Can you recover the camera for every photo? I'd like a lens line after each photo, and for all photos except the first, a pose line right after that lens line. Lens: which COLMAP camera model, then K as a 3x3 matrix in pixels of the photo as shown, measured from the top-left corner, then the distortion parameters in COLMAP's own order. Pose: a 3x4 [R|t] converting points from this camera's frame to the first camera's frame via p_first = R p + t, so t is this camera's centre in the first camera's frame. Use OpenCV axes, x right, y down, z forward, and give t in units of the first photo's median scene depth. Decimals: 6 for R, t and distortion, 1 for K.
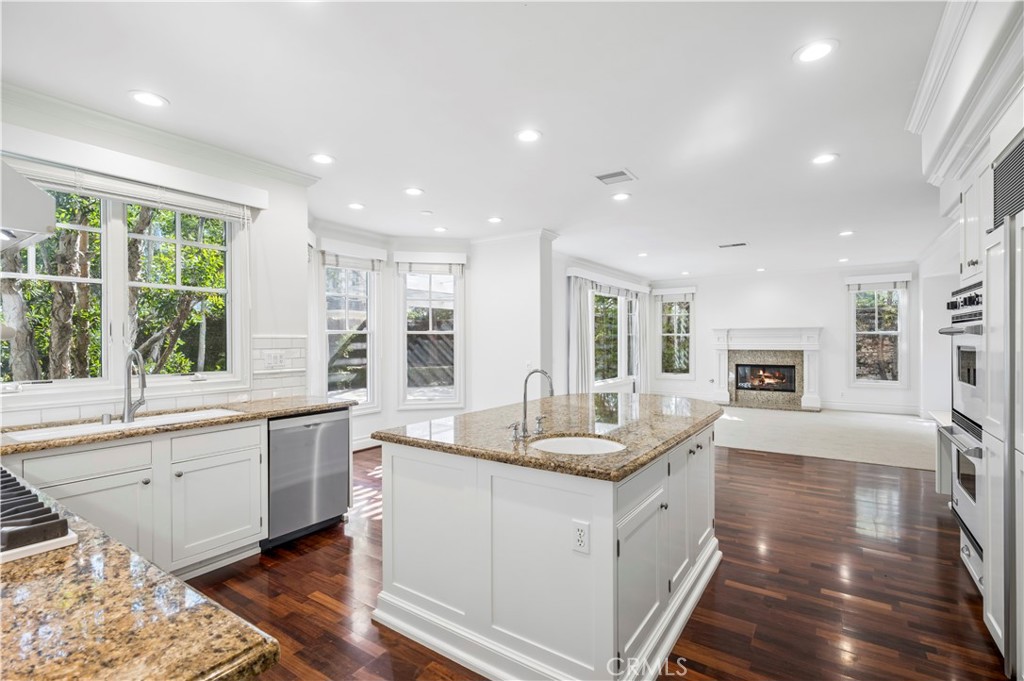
lens RADIAL K [[472.3, 0, 508.8], [0, 472.3, 337.2], [0, 0, 1]] dist [0.001866, 0.001474]
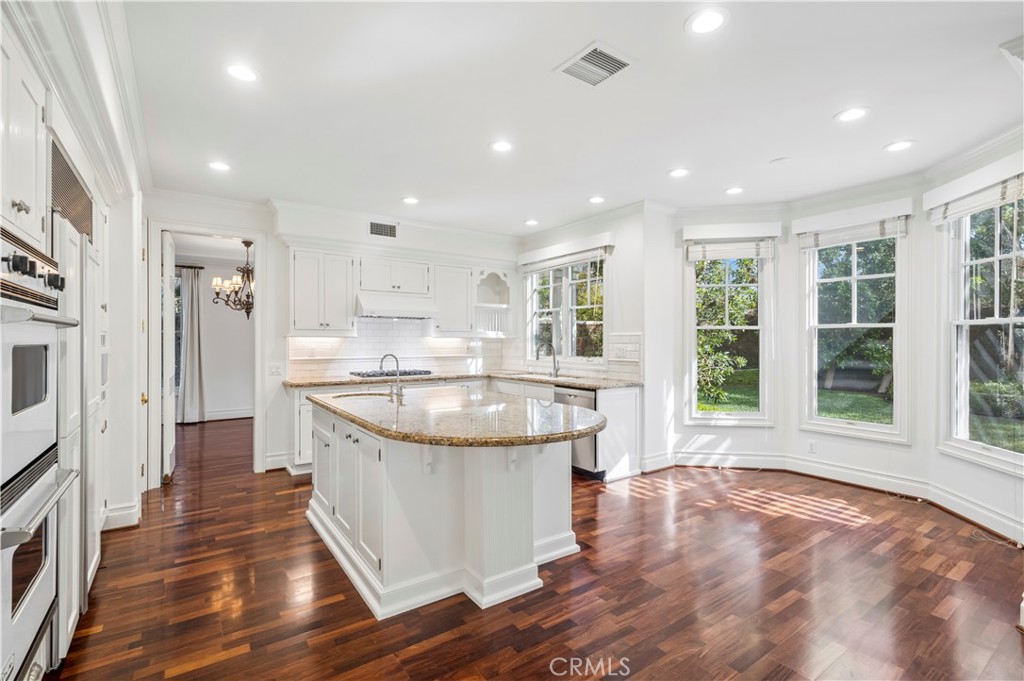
lens RADIAL K [[472.3, 0, 513.7], [0, 472.3, 342.8], [0, 0, 1]] dist [0.001866, 0.001474]
pose [[-0.344695, 0.010663, -0.938654, 0.348960], [0.007928, 0.999933, 0.008448, 0.003230], [0.938681, -0.004530, -0.344757, 0.462609]]
